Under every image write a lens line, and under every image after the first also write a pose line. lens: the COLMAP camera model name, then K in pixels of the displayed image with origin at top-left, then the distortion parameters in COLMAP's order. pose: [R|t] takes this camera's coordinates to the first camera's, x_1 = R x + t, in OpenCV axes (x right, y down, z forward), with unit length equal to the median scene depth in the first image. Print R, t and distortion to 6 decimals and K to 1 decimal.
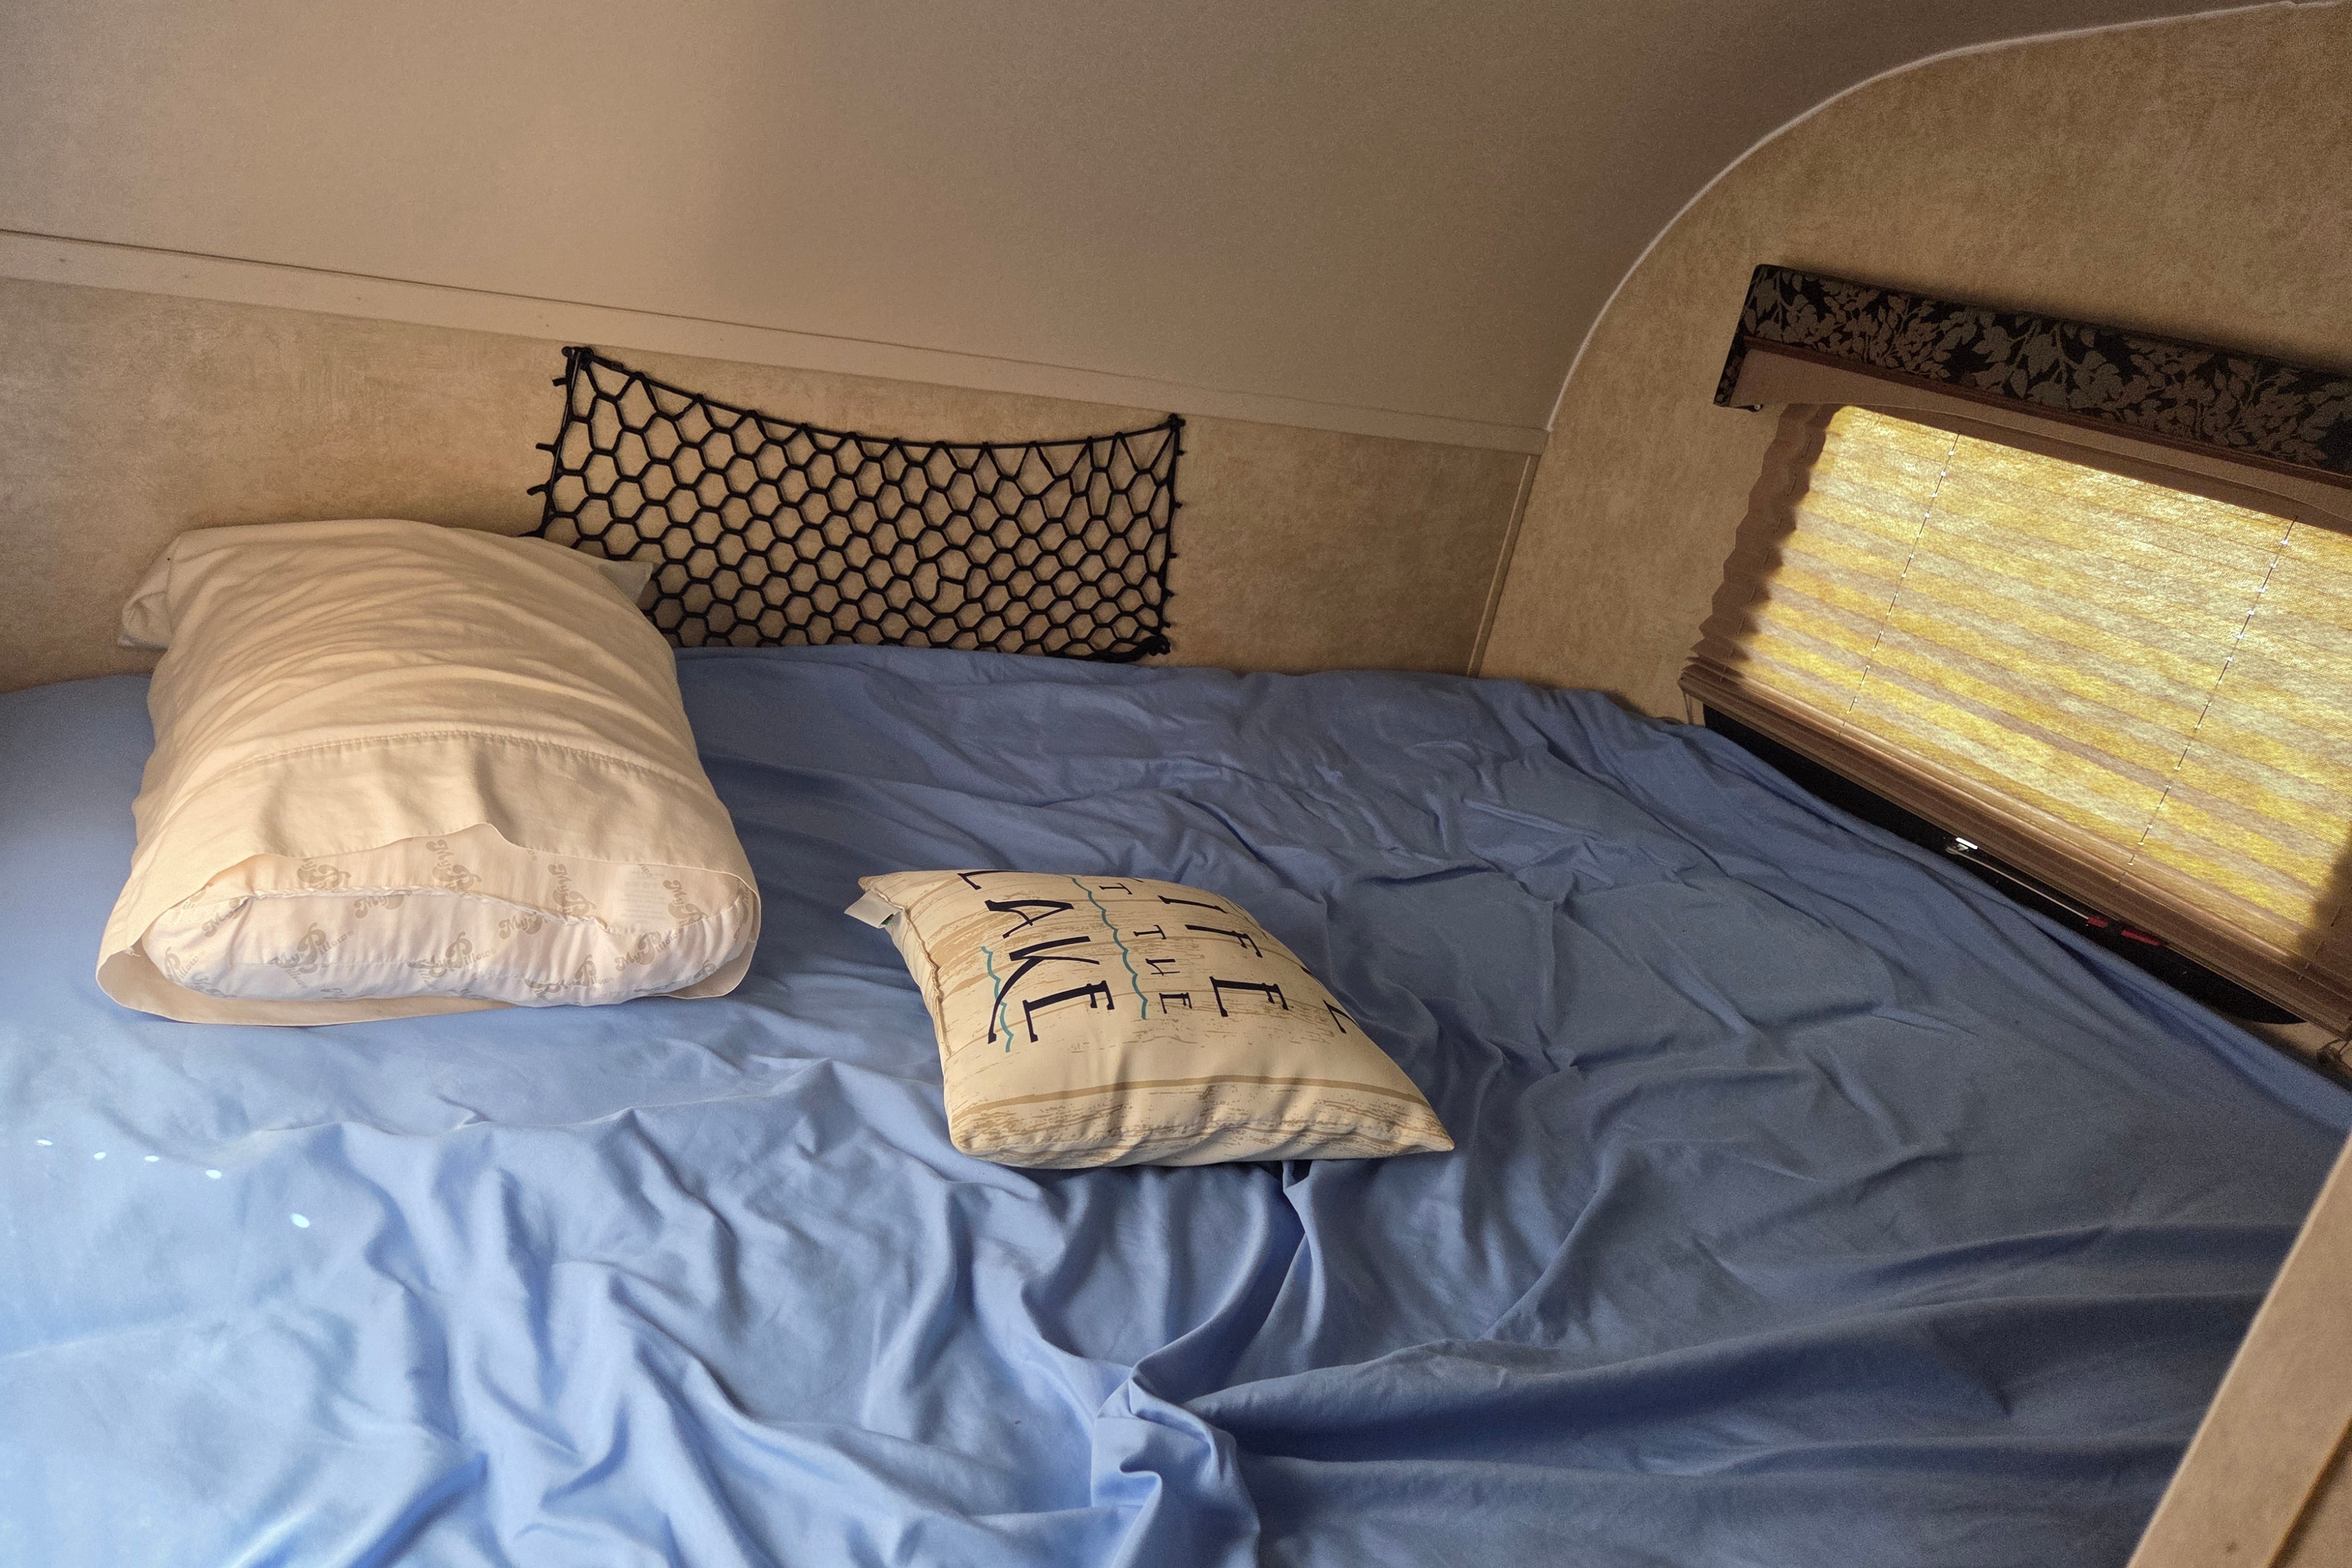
lens RADIAL K [[1575.0, 0, 1180.9], [0, 1575.0, 776.5], [0, 0, 1]] dist [0.034002, -0.012625]
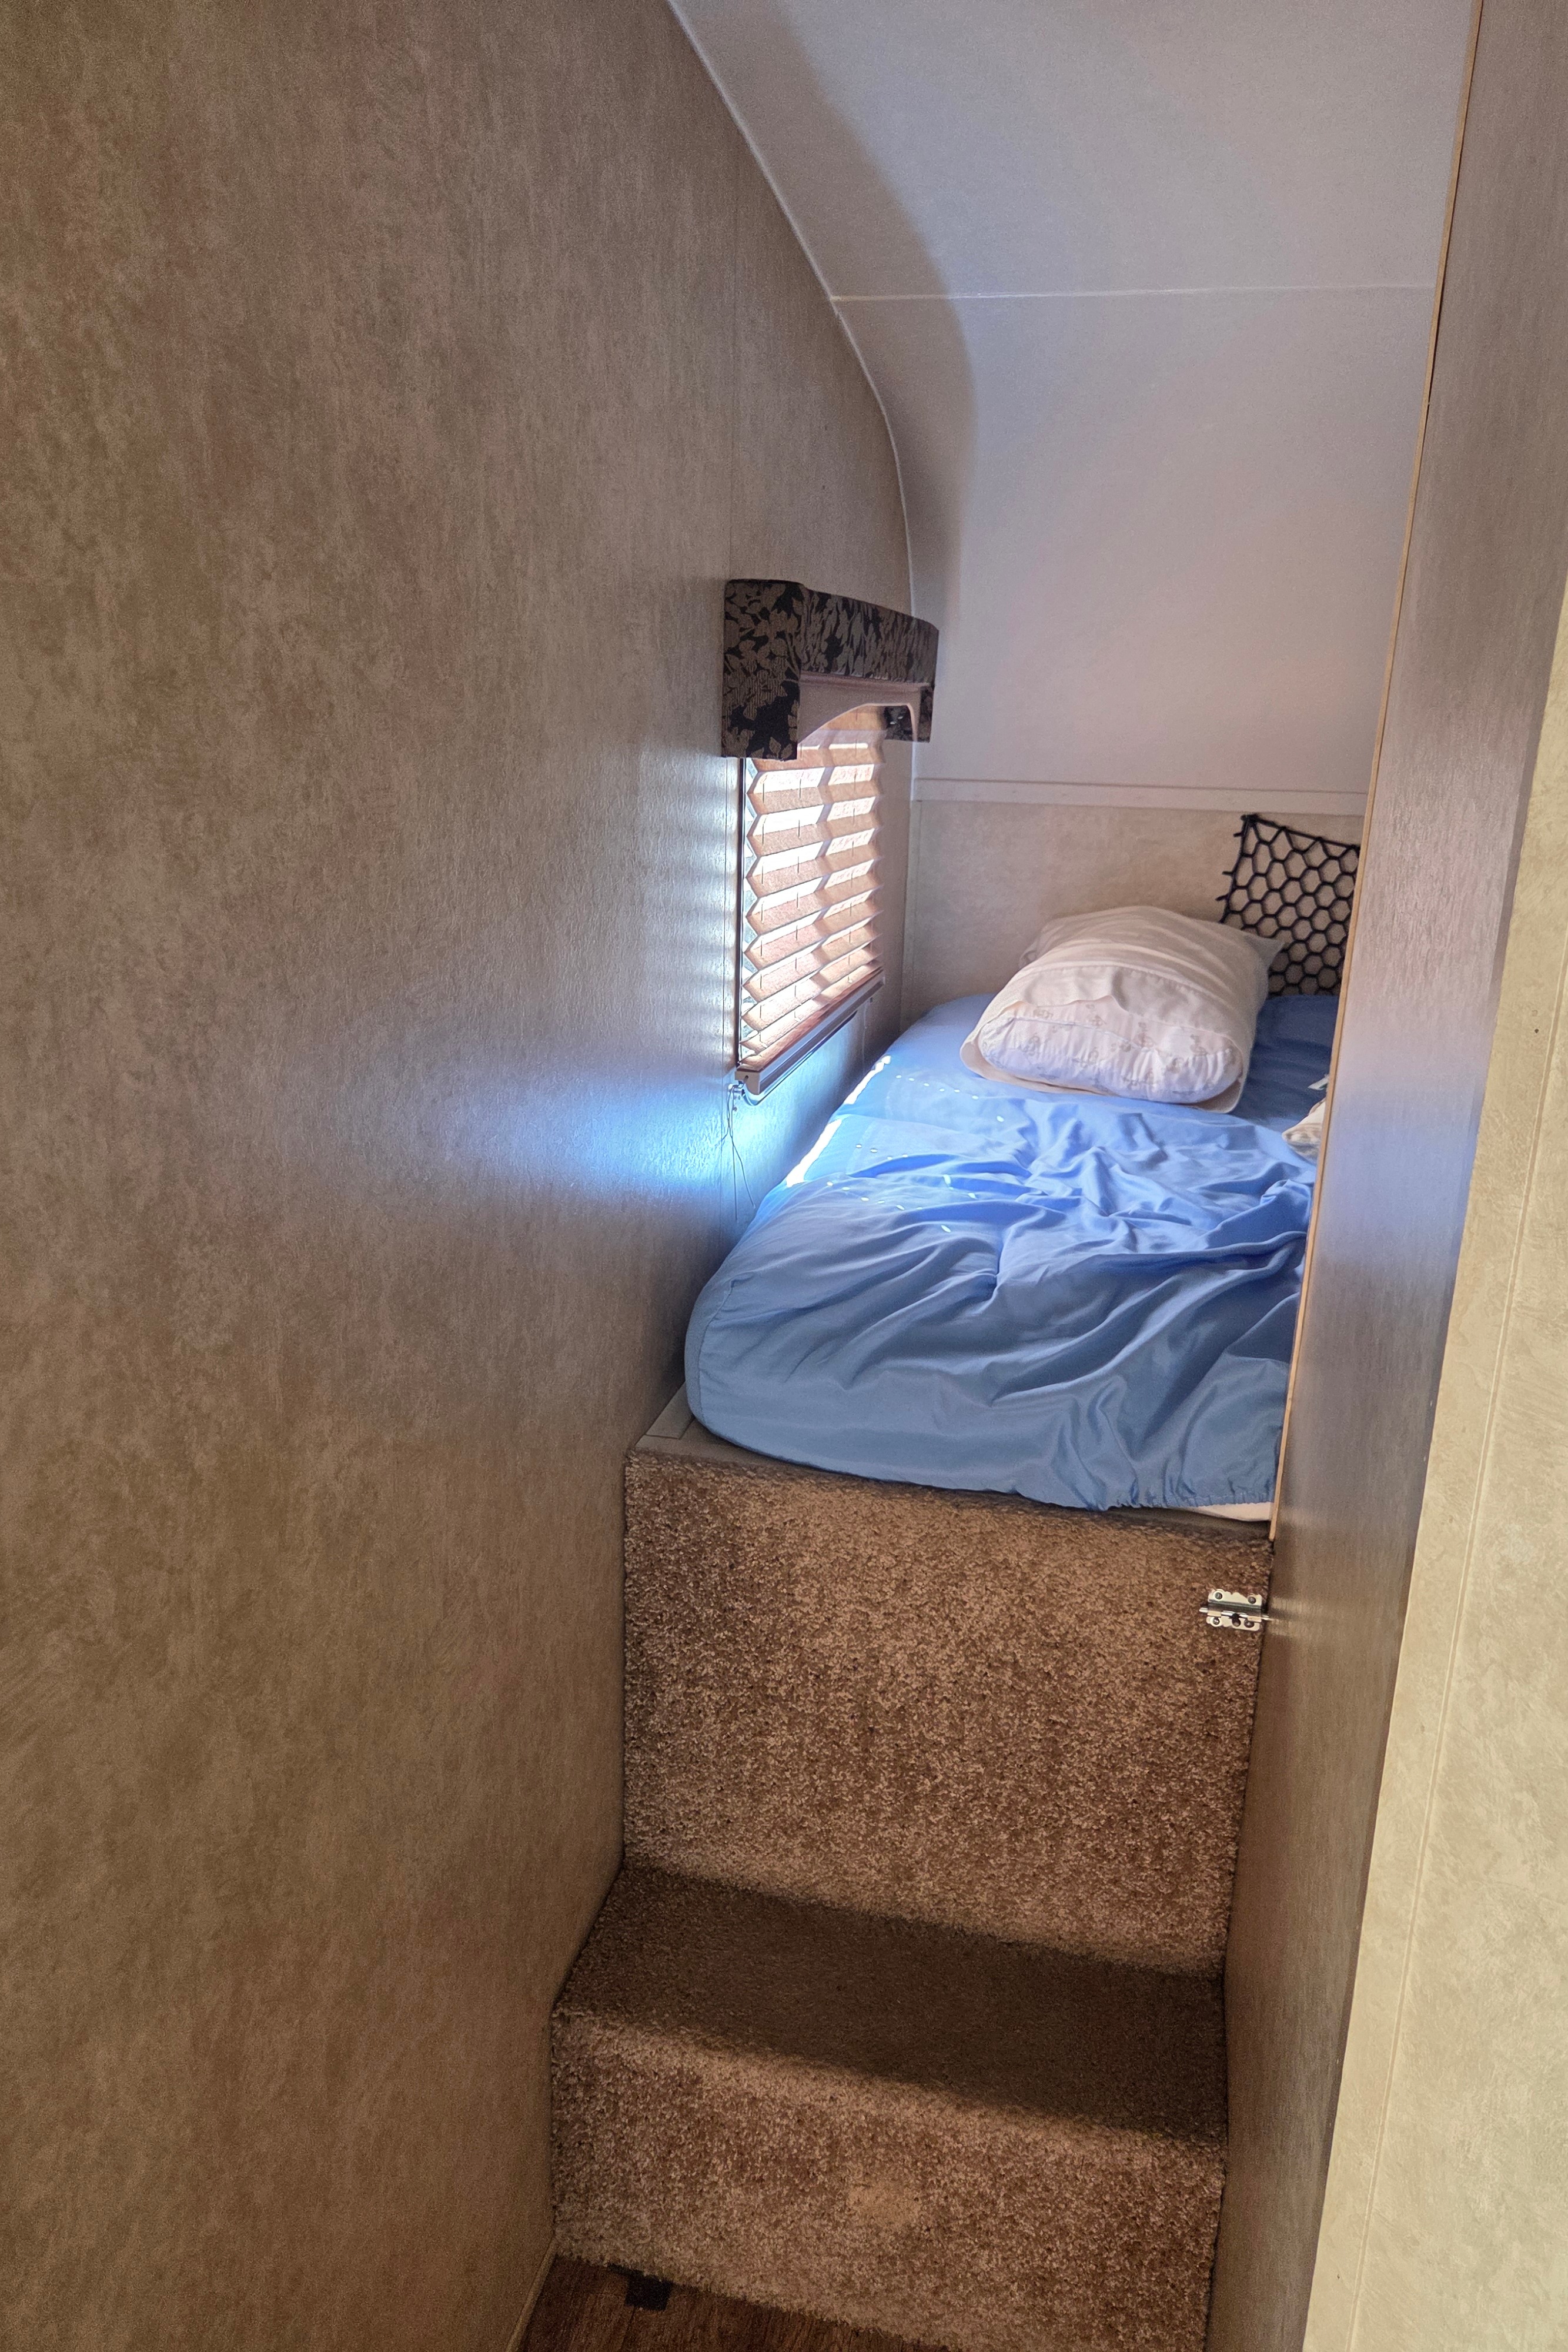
lens RADIAL K [[1575.0, 0, 785.3], [0, 1575.0, 1179.3], [0, 0, 1]] dist [0.034002, -0.012625]
pose [[0.684382, 0.044551, -0.727761, 0.751041], [-0.156906, 0.983745, -0.087332, 0.482664], [0.712041, 0.173958, 0.680247, -0.657629]]
